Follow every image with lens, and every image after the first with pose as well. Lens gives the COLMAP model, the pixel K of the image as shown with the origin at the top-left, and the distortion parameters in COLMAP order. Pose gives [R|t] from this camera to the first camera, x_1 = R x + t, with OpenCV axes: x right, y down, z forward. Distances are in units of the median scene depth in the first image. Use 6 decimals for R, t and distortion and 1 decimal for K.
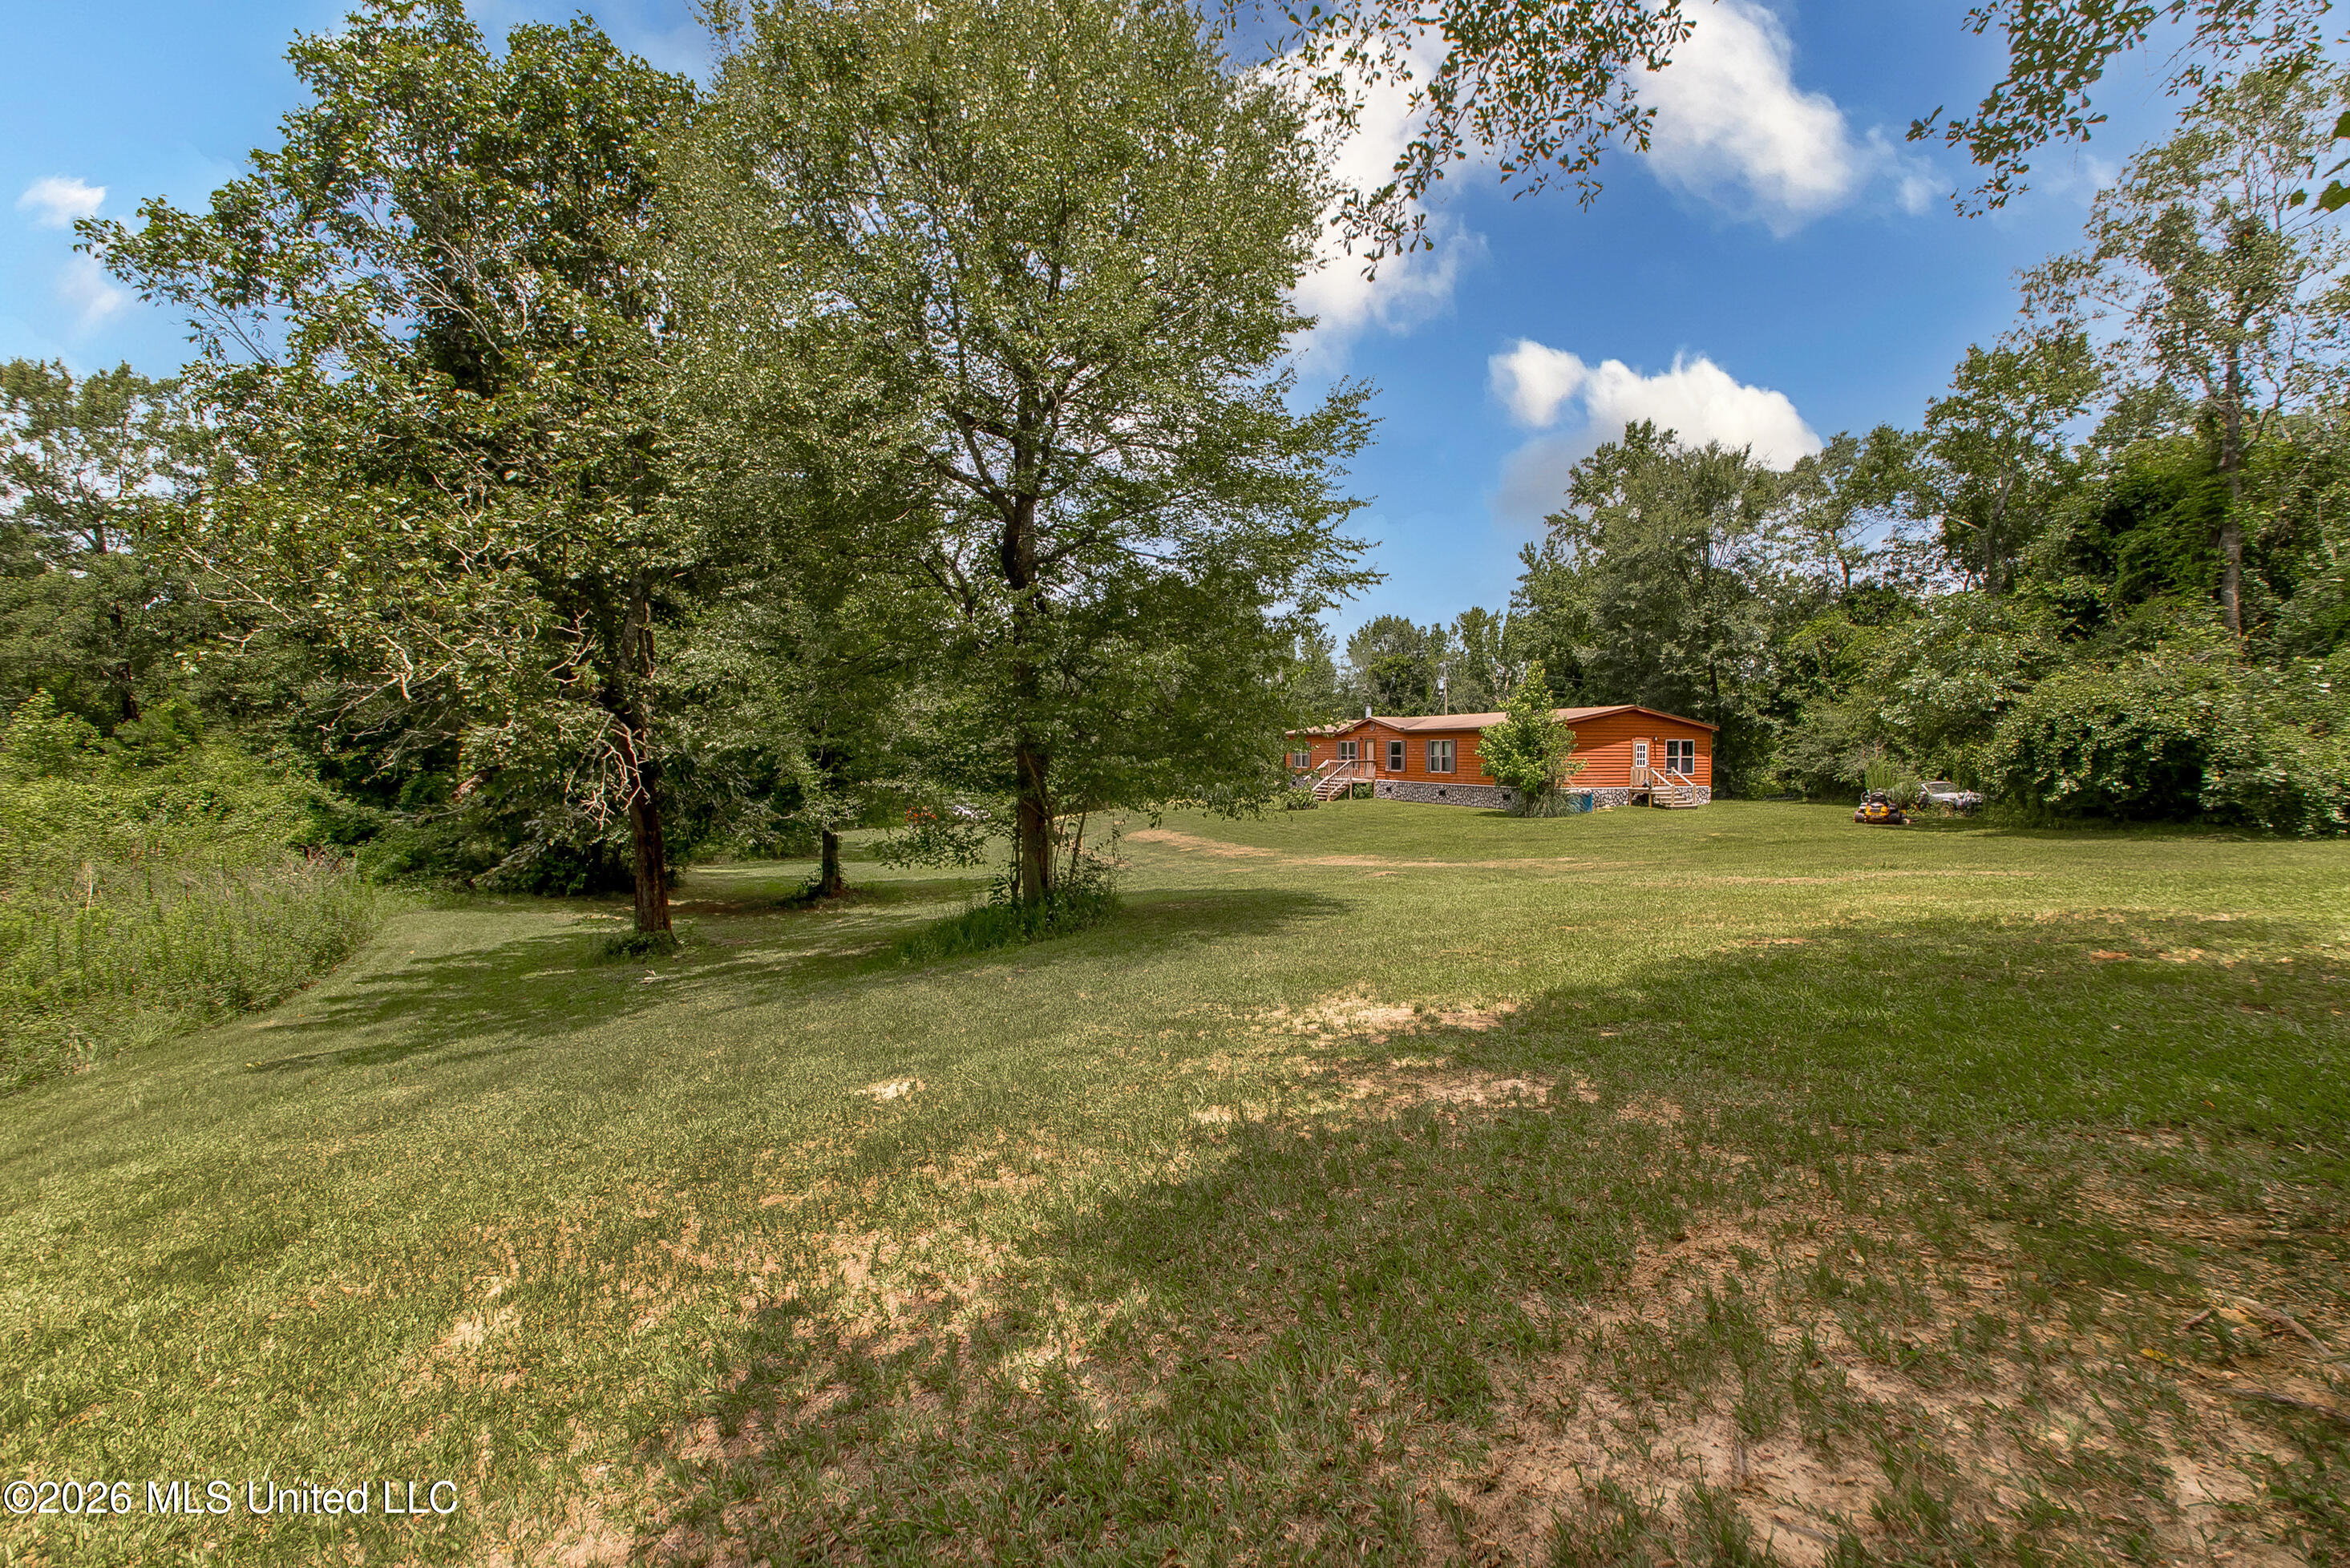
lens RADIAL K [[960.7, 0, 1181.2], [0, 960.7, 770.7], [0, 0, 1]] dist [-0.000119, -0.005567]
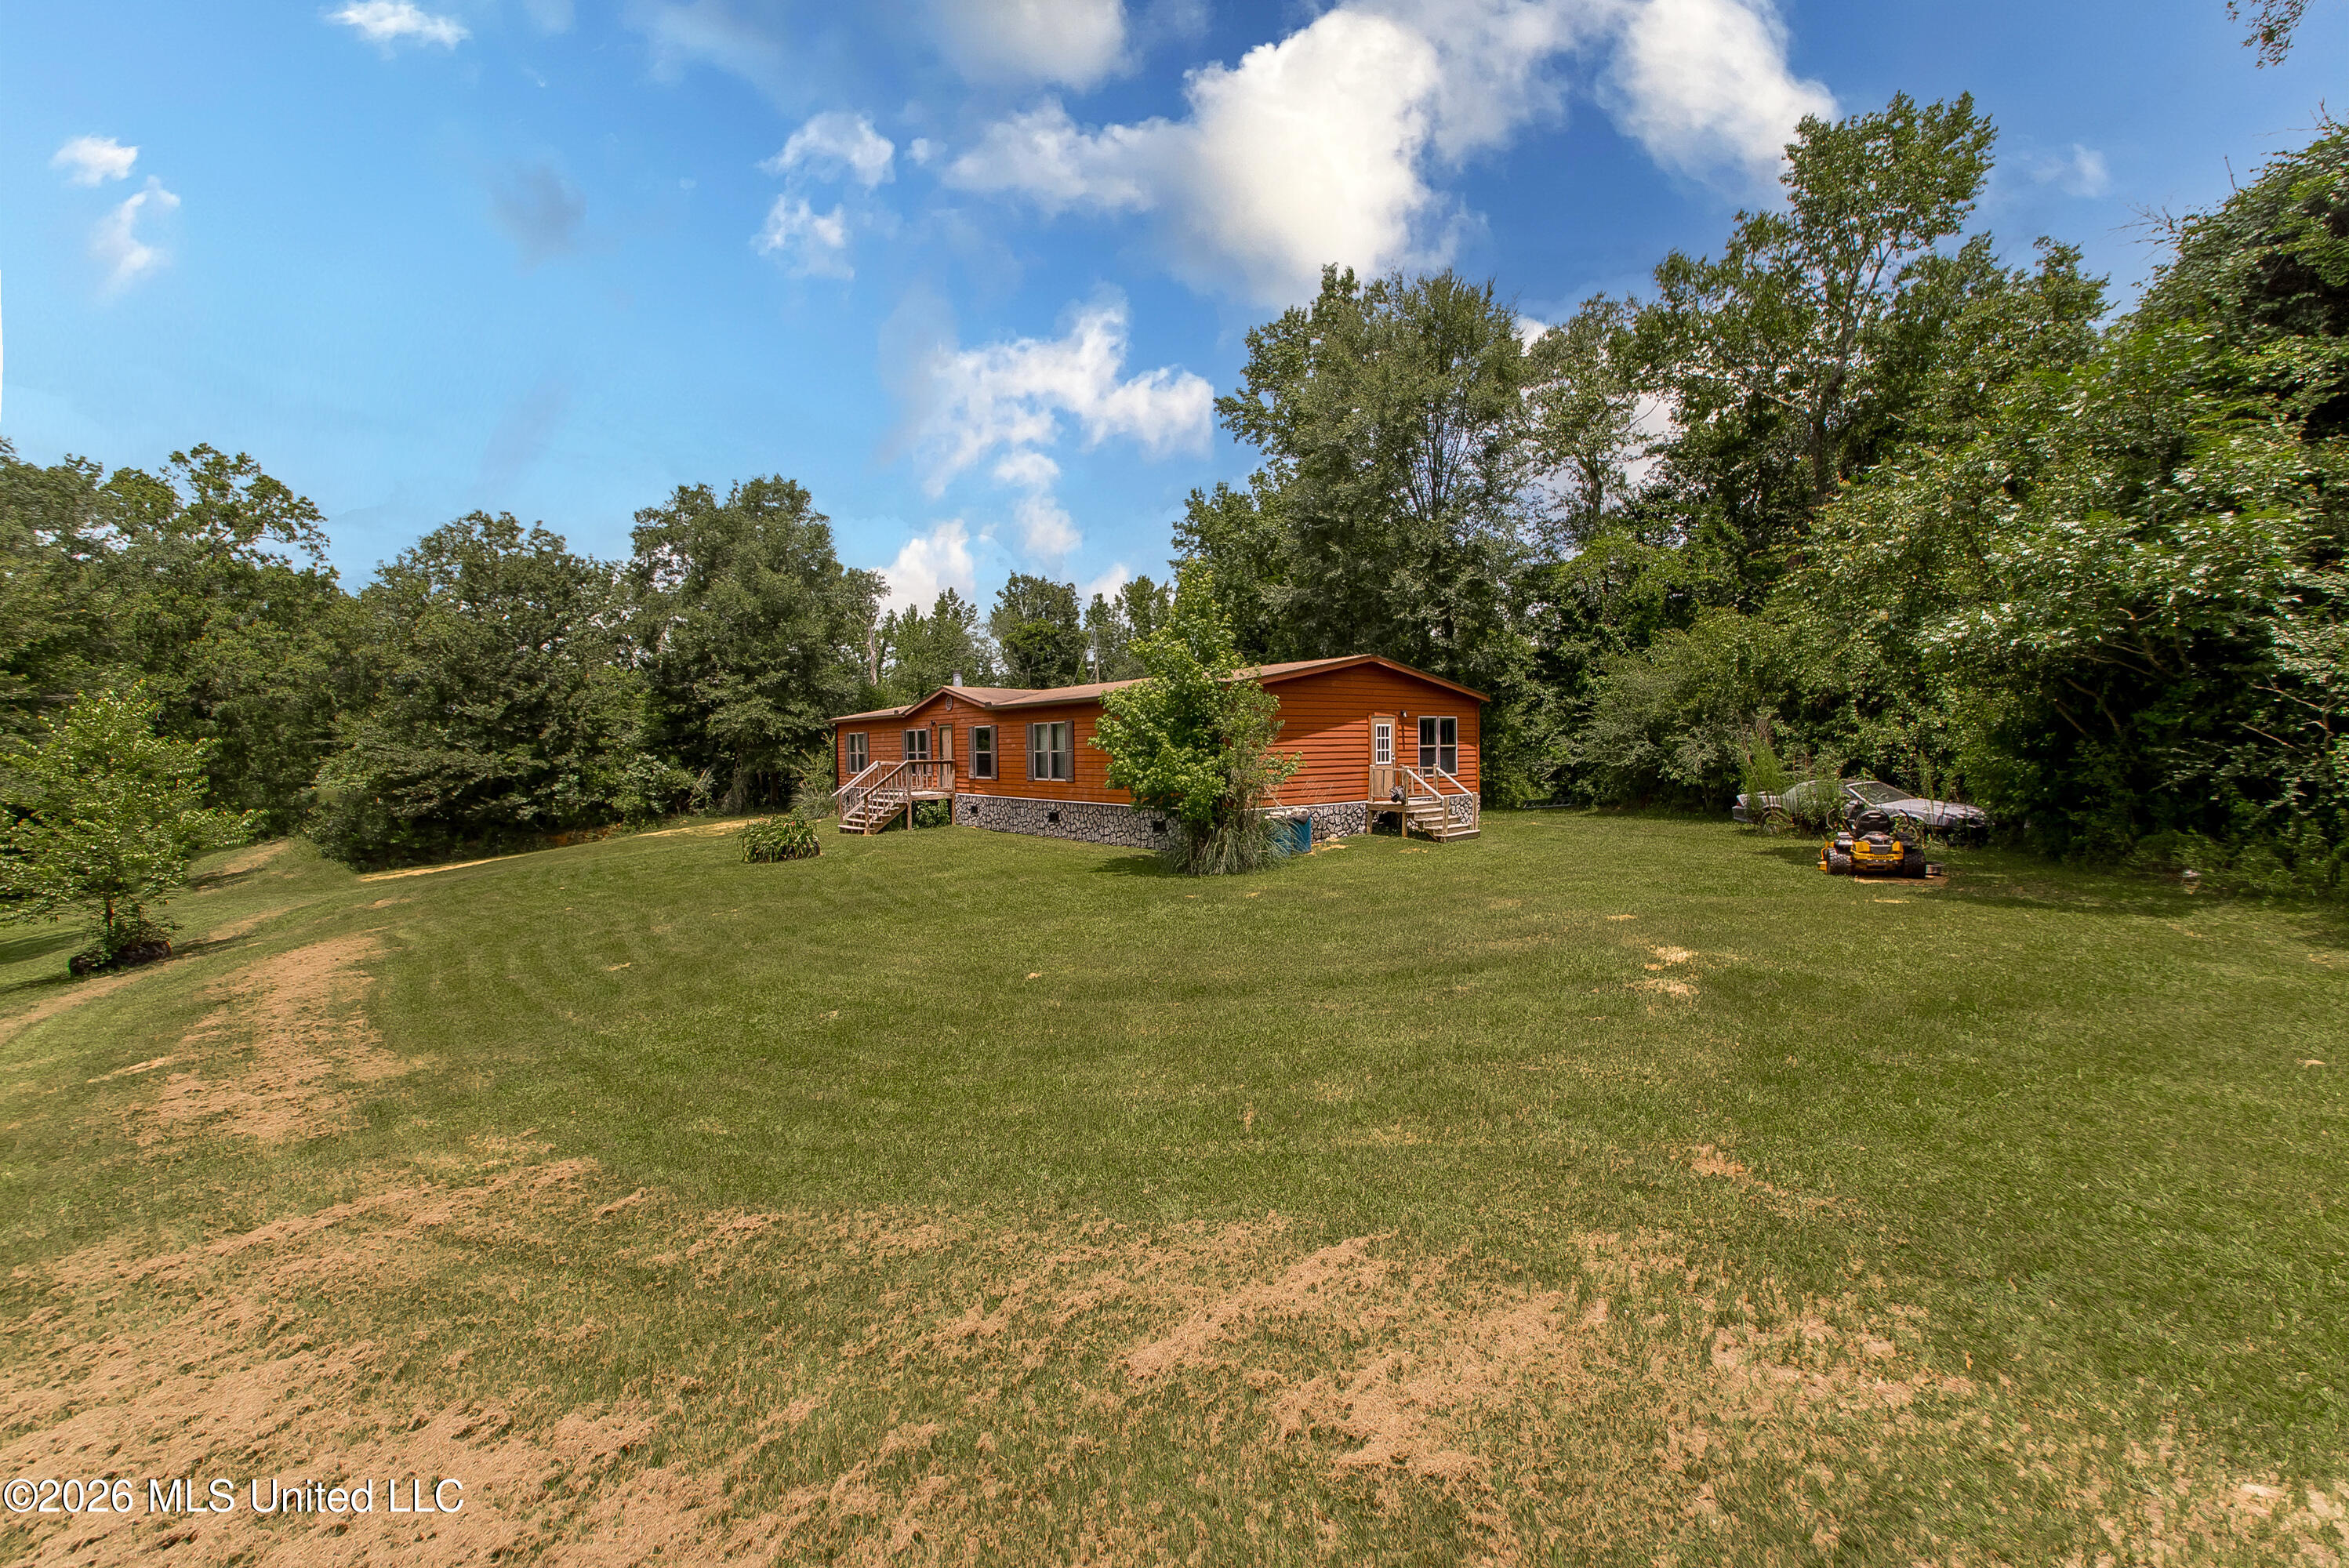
lens RADIAL K [[960.4, 0, 1180.7], [0, 960.4, 770.7], [0, 0, 1]] dist [-0.000119, -0.005567]
pose [[0.949094, -0.022505, 0.314189, 0.166750], [0.021885, 0.999745, 0.005503, -0.005288], [-0.314233, 0.001653, 0.949345, 0.445180]]
